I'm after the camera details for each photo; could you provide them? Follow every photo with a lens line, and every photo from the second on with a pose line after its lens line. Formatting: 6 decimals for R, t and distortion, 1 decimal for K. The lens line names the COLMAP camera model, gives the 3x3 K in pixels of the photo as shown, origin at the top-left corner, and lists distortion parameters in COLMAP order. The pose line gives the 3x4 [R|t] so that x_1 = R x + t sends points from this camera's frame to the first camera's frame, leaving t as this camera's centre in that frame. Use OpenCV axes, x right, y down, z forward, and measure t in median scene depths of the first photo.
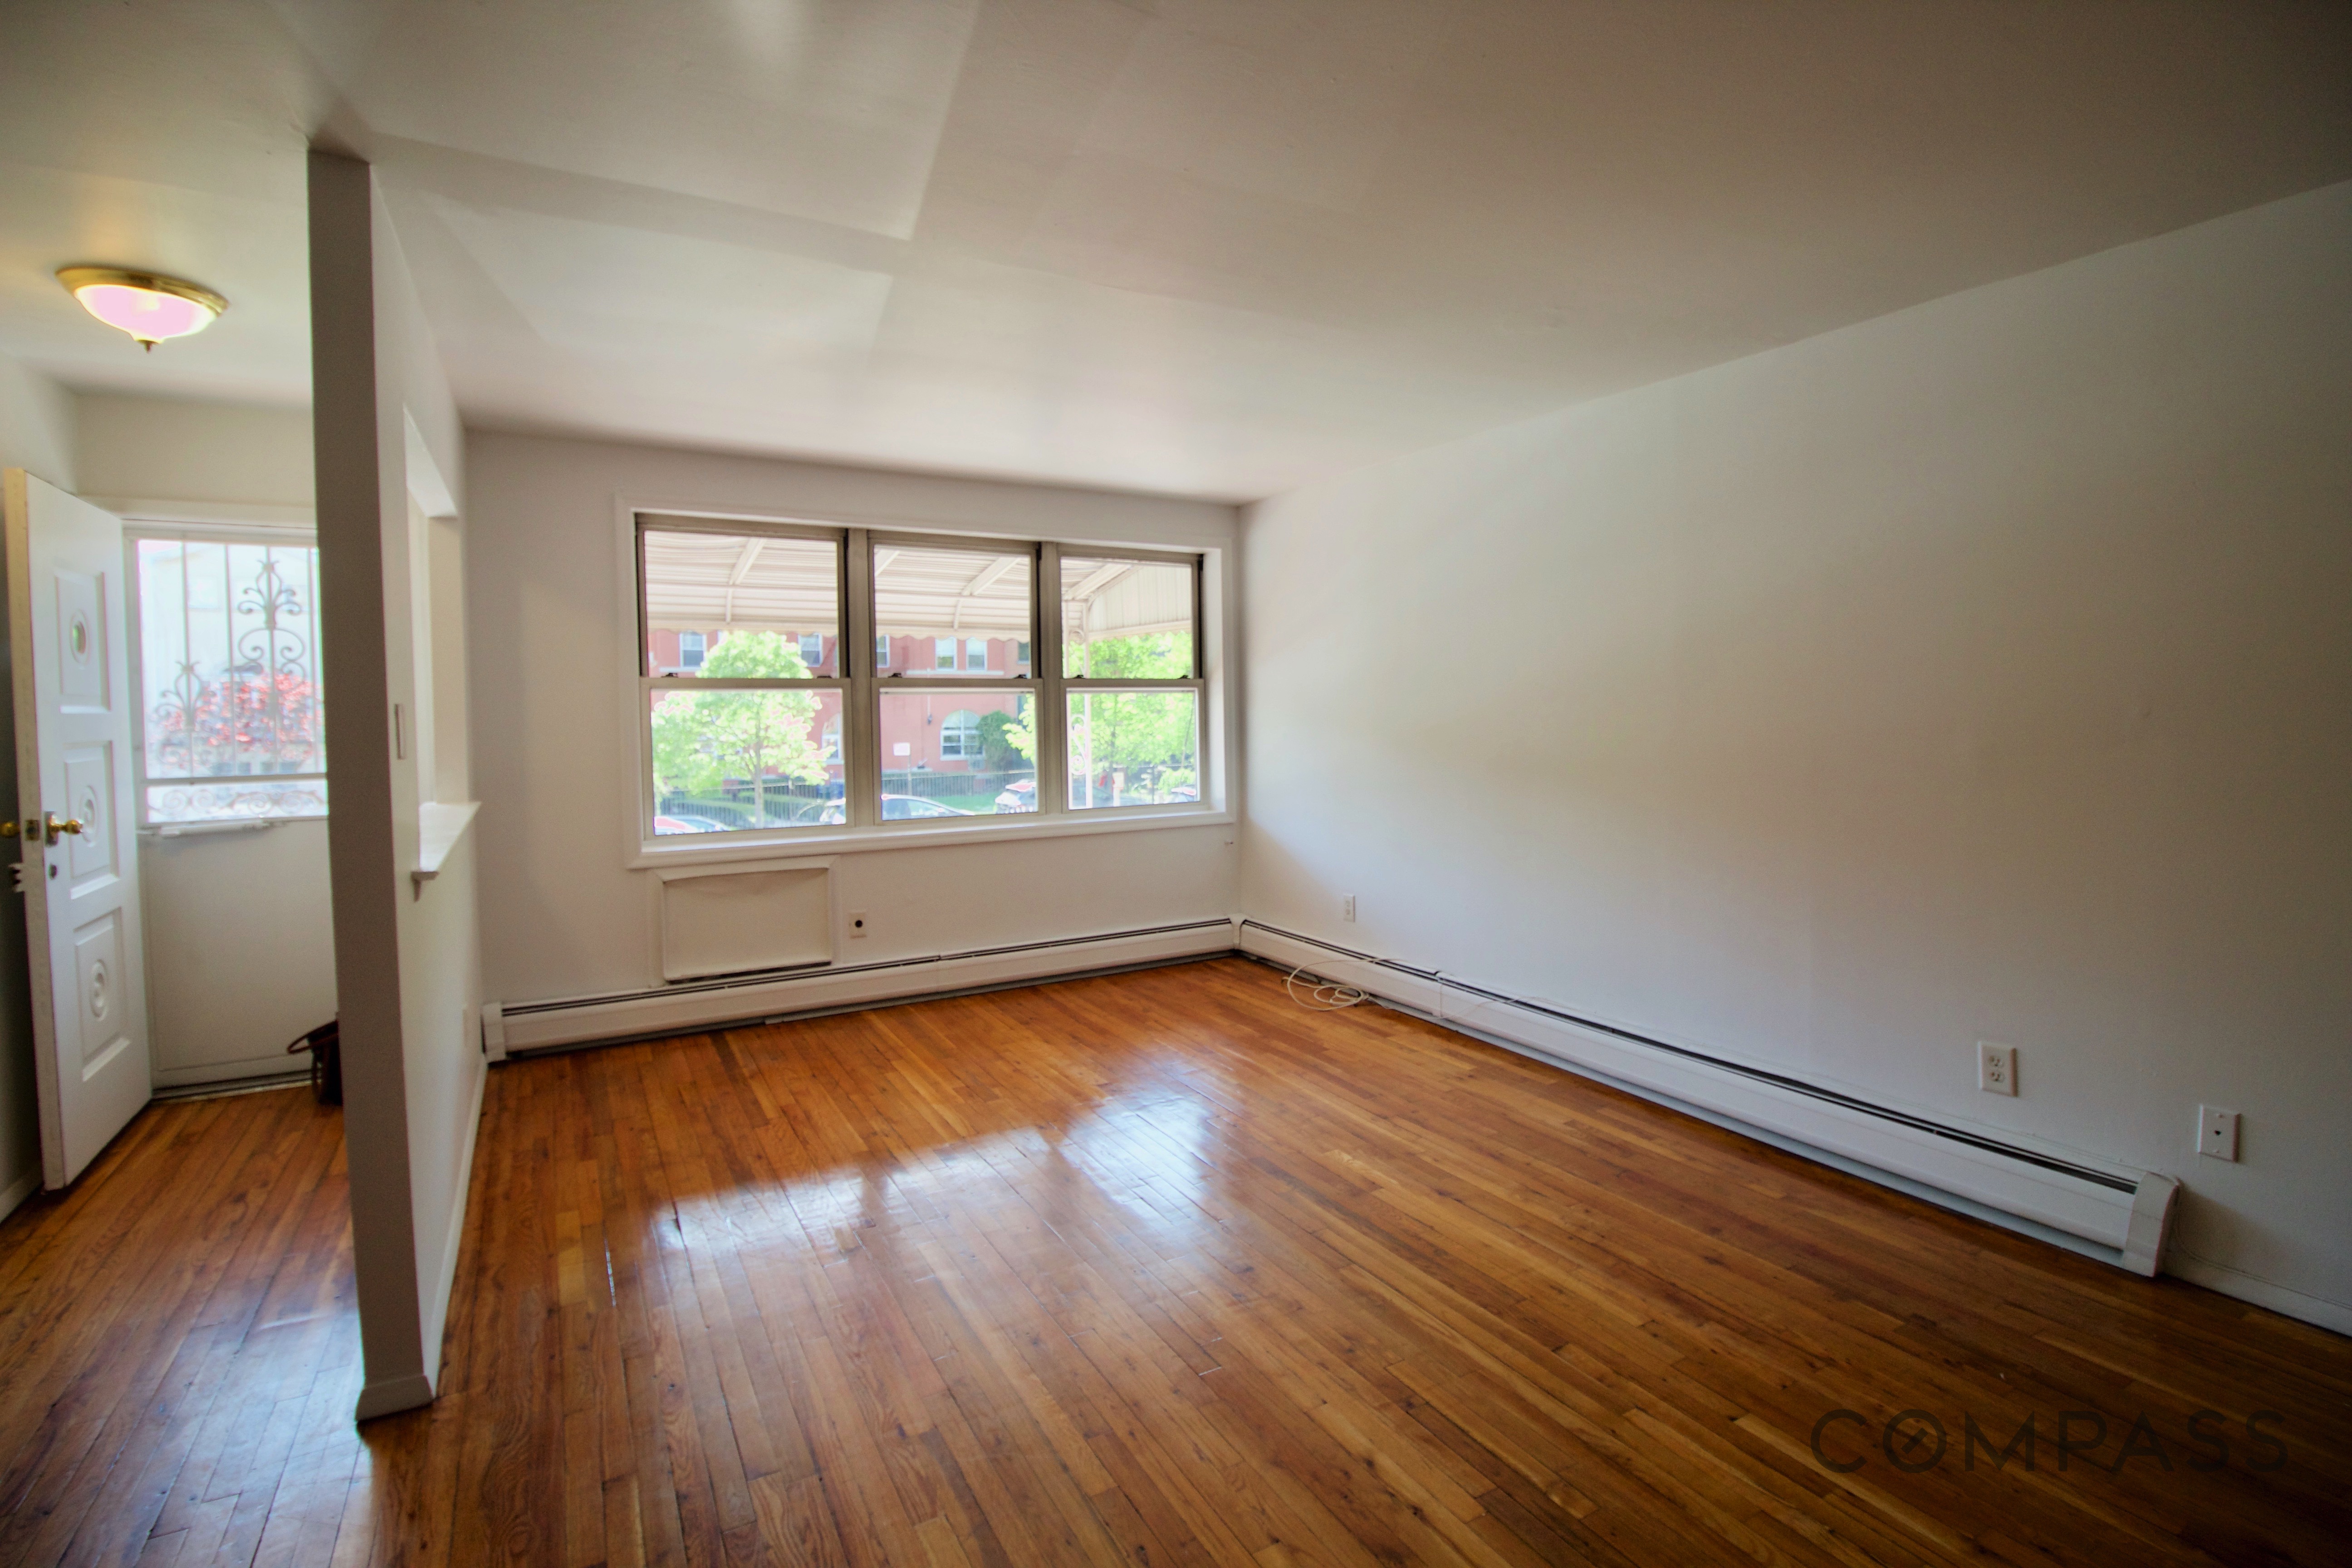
lens RADIAL K [[1092.3, 0, 1175.0], [0, 1092.3, 750.0], [0, 0, 1]] dist [0.000940, -0.014319]
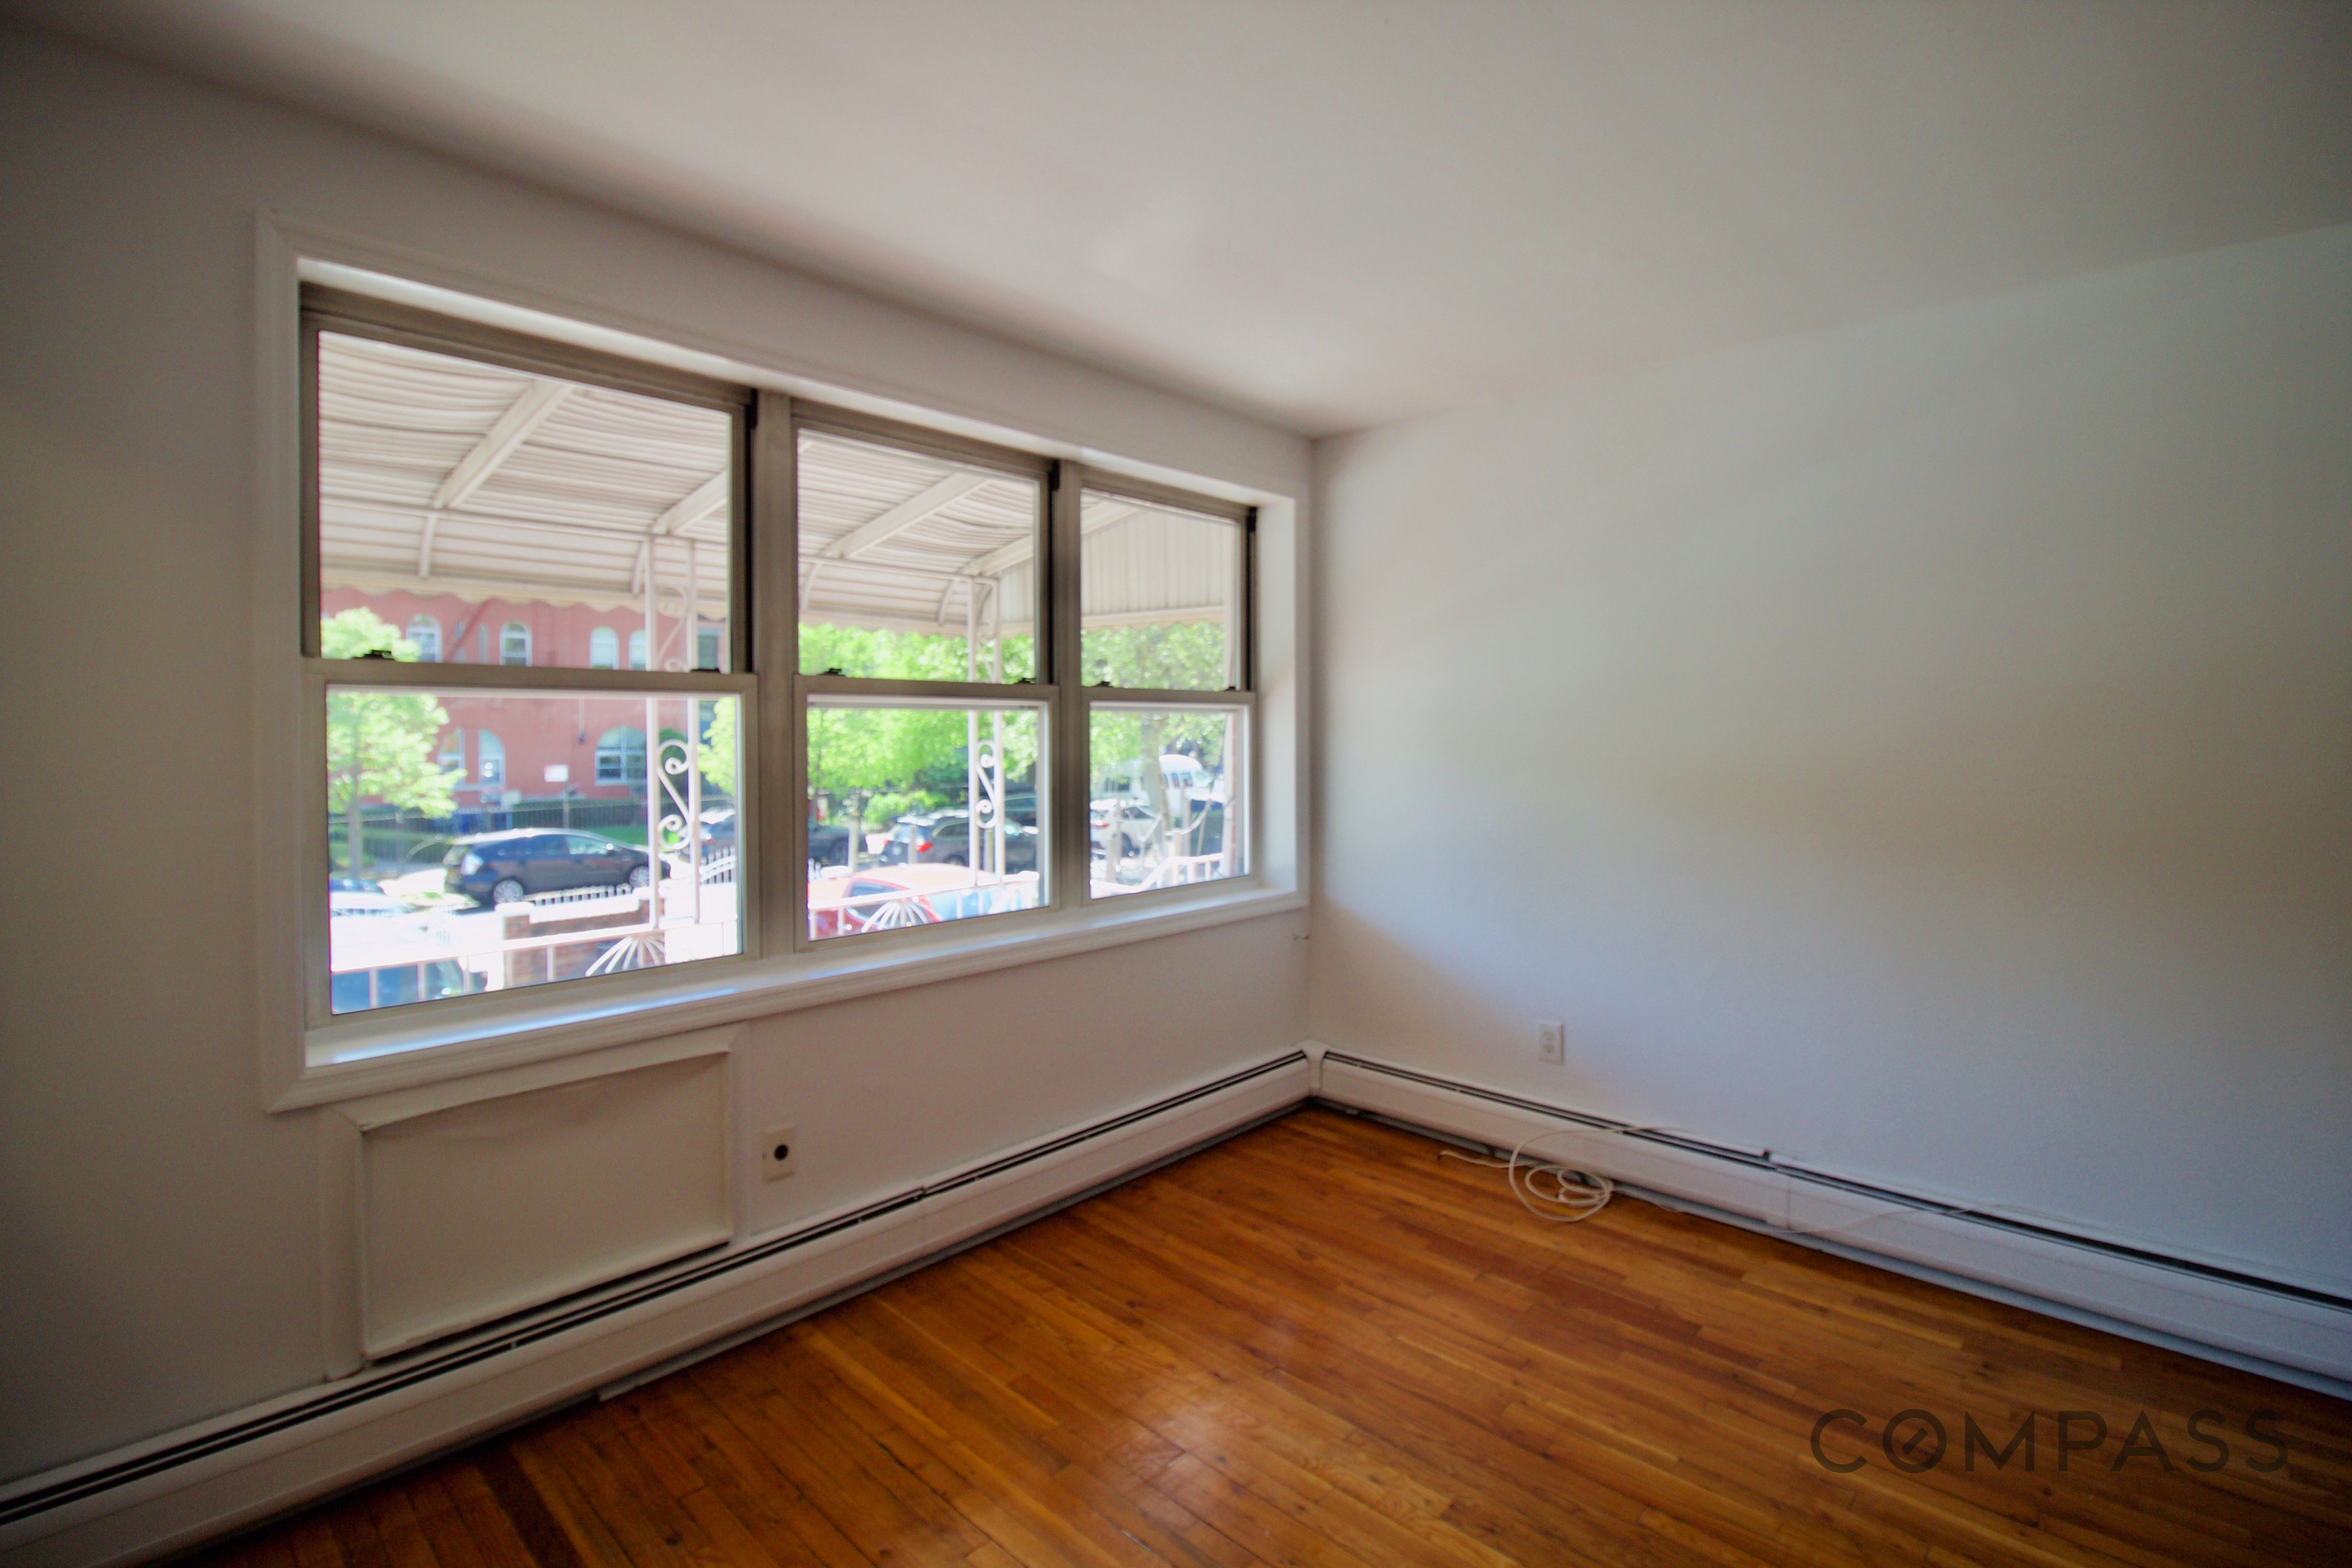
lens RADIAL K [[1092.3, 0, 1175.0], [0, 1092.3, 750.0], [0, 0, 1]] dist [0.000940, -0.014319]
pose [[0.957212, 0.006054, 0.289324, -0.261889], [-0.000548, 0.999817, -0.019108, -0.020251], [-0.289387, 0.018132, 0.957040, 0.452033]]
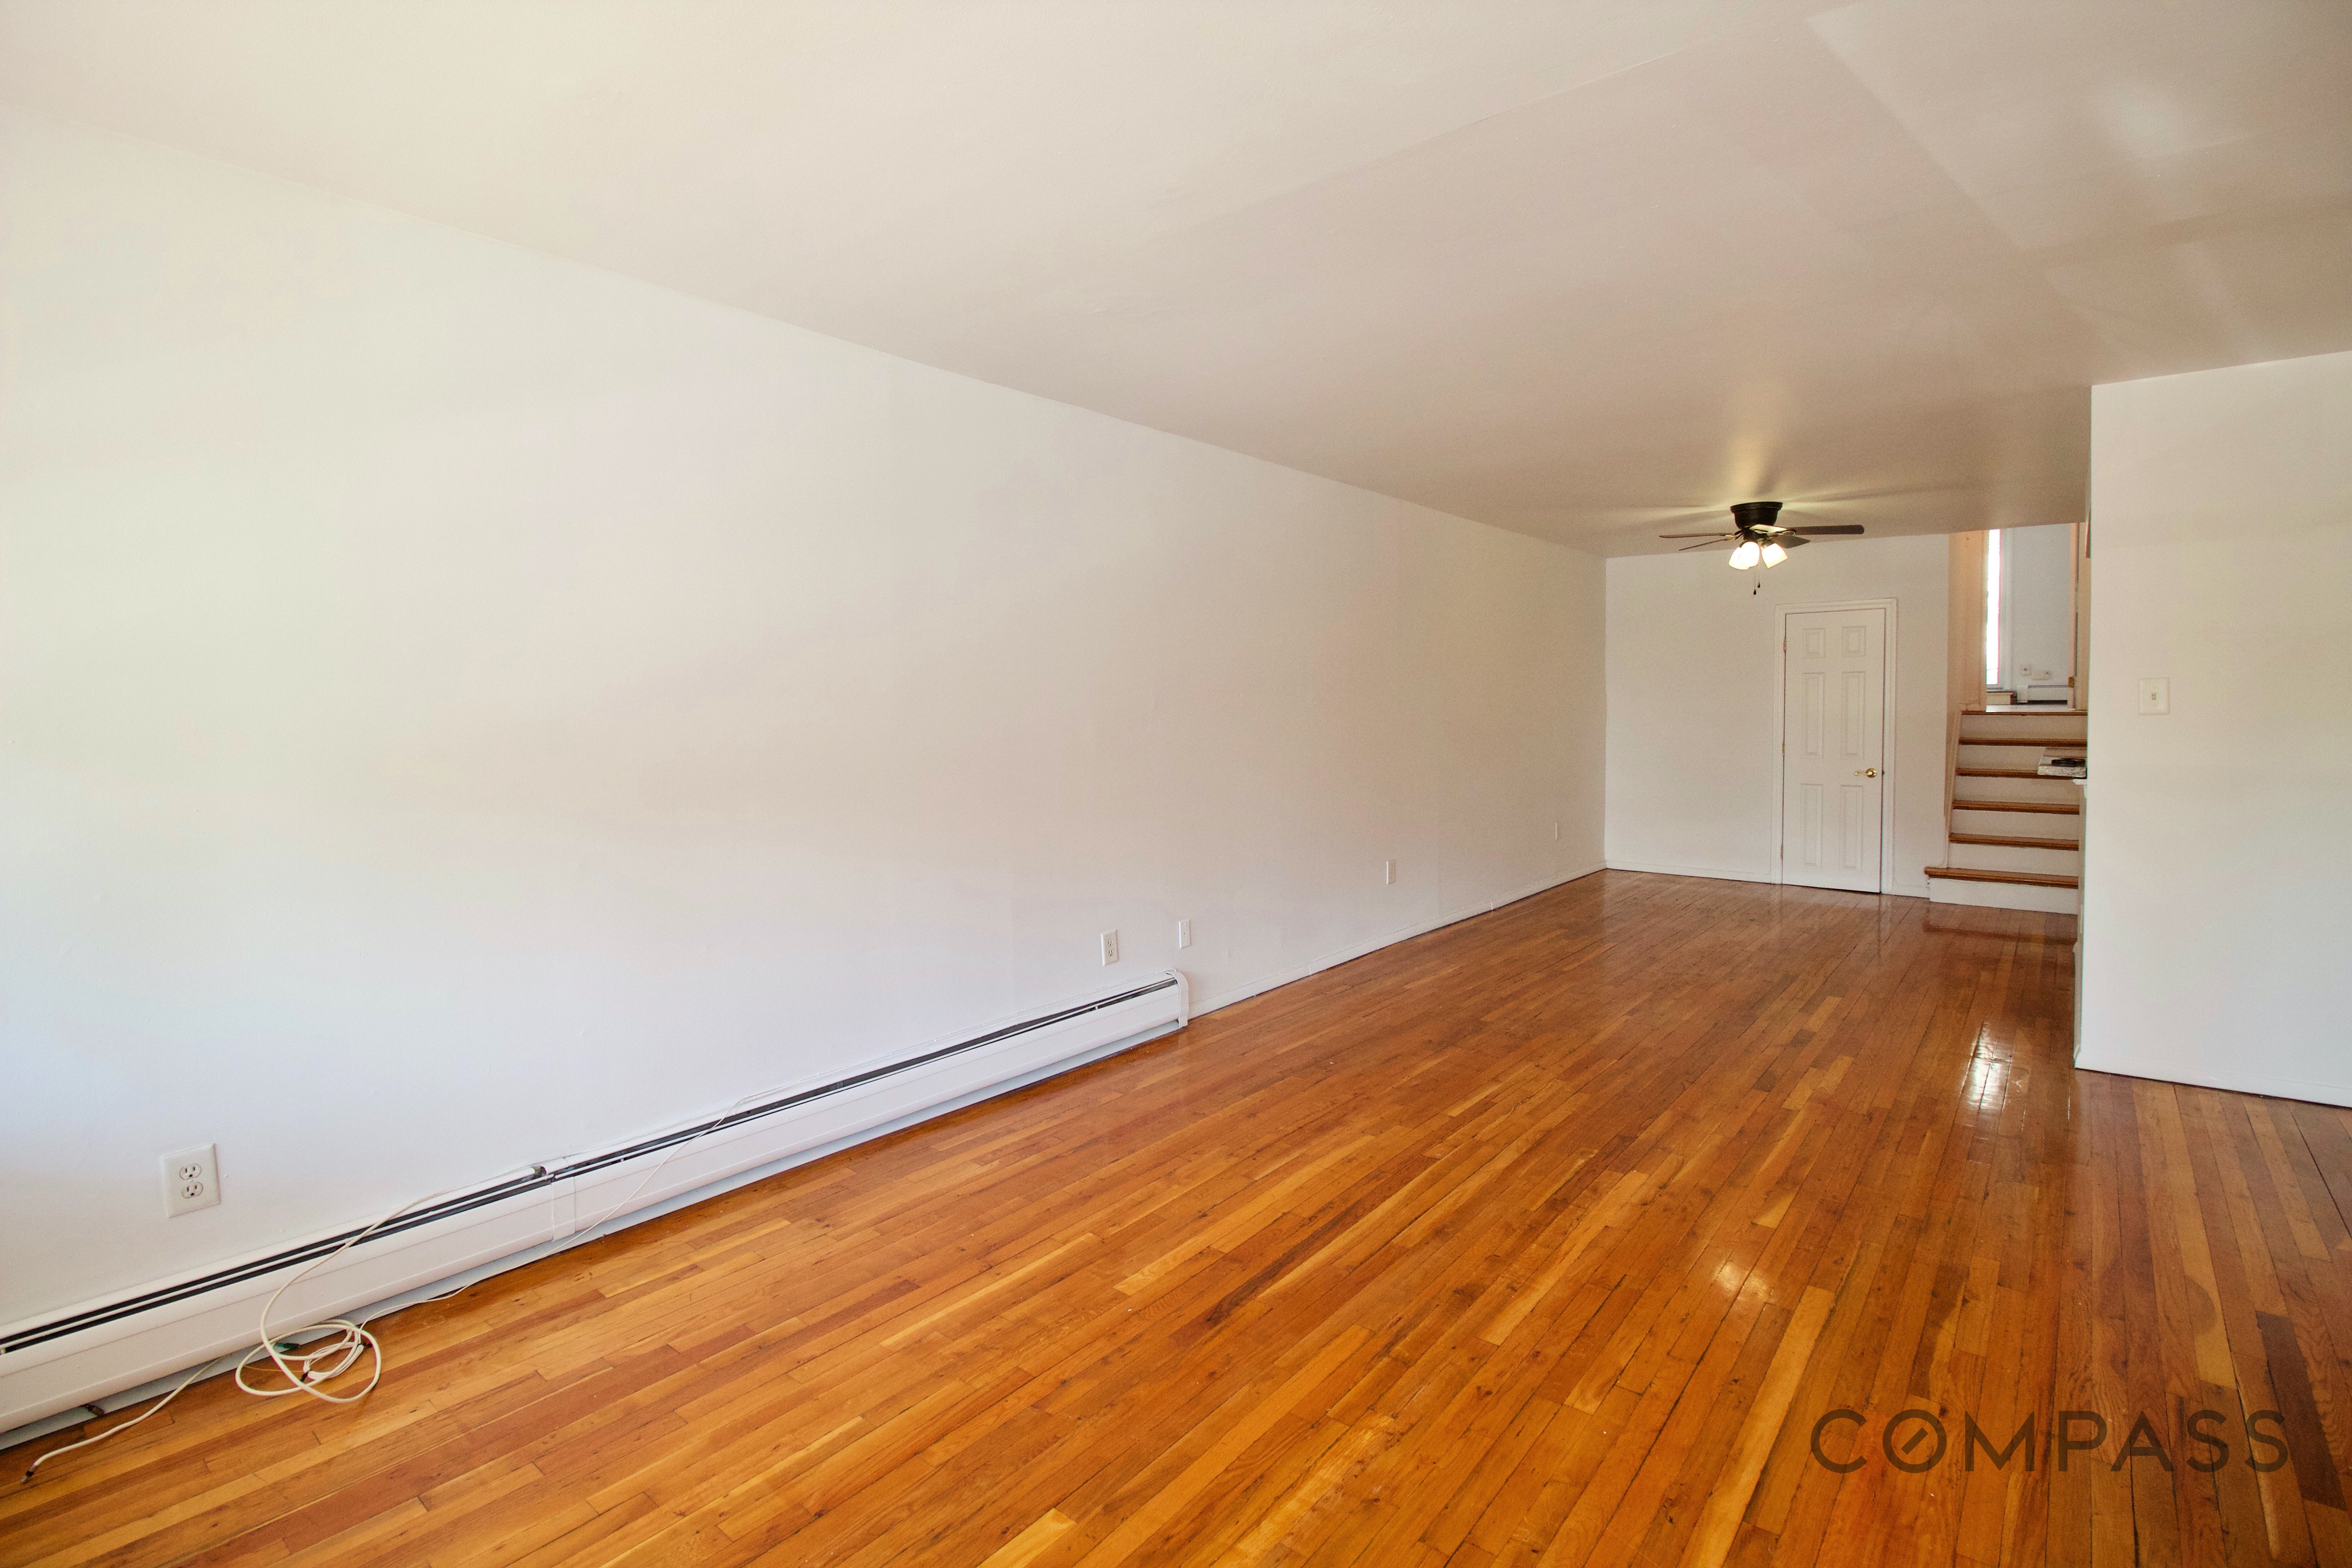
lens RADIAL K [[1092.3, 0, 1175.0], [0, 1092.3, 750.0], [0, 0, 1]] dist [0.000940, -0.014319]
pose [[-0.352523, -0.025102, 0.935466, -0.378207], [0.053090, 0.997494, 0.046773, -0.022306], [-0.934296, 0.066152, -0.350307, 0.817817]]
